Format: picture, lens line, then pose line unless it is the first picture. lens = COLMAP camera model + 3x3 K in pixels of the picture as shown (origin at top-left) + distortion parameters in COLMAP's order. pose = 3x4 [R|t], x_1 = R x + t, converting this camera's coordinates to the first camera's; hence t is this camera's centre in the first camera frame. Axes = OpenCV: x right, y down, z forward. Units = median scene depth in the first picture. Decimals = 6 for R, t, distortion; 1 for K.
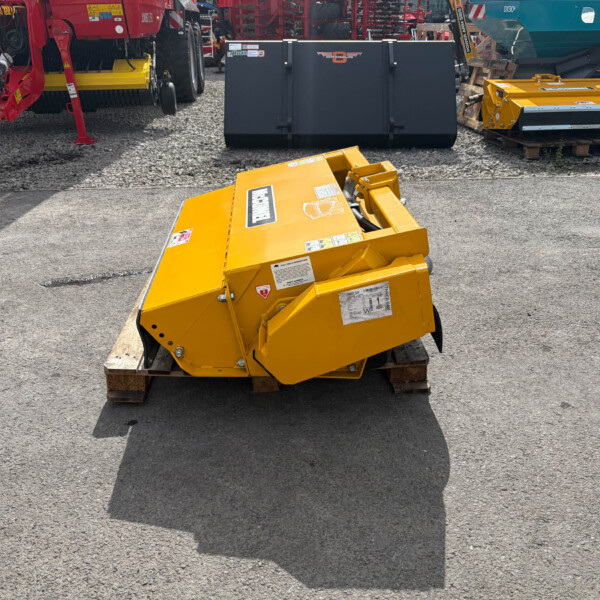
lens RADIAL K [[609.2, 0, 305.0], [0, 609.2, 299.9], [0, 0, 1]] dist [0.015434, -0.013930]
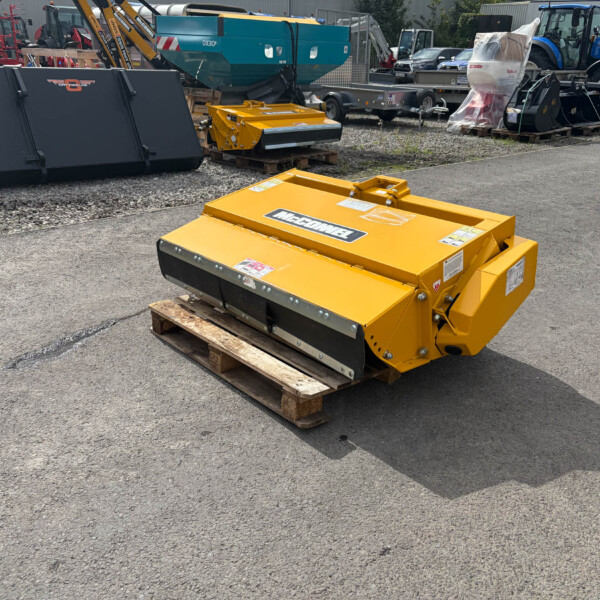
lens RADIAL K [[609.2, 0, 305.0], [0, 609.2, 299.9], [0, 0, 1]] dist [0.015434, -0.013930]
pose [[0.782513, -0.205285, 0.587819, -0.318727], [0.226414, 0.973270, 0.038491, -0.029690], [-0.580009, 0.102971, 0.808076, 0.061082]]
